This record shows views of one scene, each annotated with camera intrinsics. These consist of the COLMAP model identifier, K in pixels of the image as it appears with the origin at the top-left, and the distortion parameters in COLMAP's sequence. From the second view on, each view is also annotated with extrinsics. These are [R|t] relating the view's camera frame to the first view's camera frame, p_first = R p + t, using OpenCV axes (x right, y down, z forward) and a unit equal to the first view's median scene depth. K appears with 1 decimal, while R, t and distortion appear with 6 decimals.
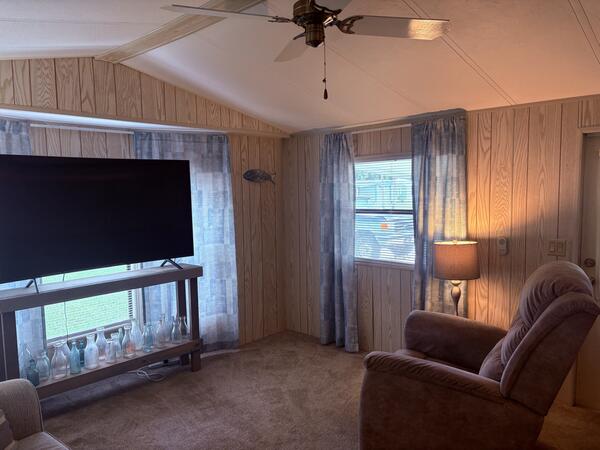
lens RADIAL K [[450.3, 0, 300.3], [0, 450.3, 227.8], [0, 0, 1]] dist [0.073087, -0.104970]
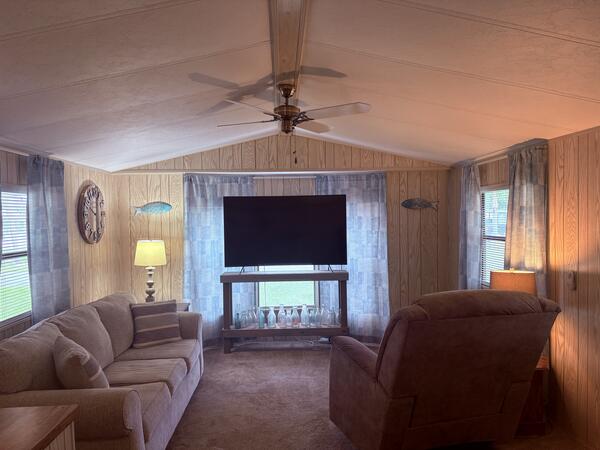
lens RADIAL K [[450.3, 0, 300.3], [0, 450.3, 227.8], [0, 0, 1]] dist [0.073087, -0.104970]
pose [[0.708595, 0.029664, -0.704992, 0.618889], [-0.061203, 0.997934, -0.019525, -0.013518], [0.702956, 0.056983, 0.708946, -0.056461]]
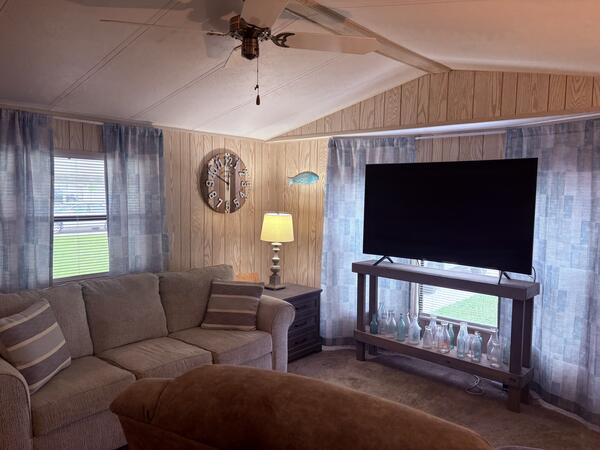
lens RADIAL K [[450.3, 0, 300.3], [0, 450.3, 227.8], [0, 0, 1]] dist [0.073087, -0.104970]
pose [[0.022765, 0.104022, -0.994314, 0.570234], [-0.103362, 0.989487, 0.101151, -0.063079], [0.994383, 0.100471, 0.033278, 0.560914]]
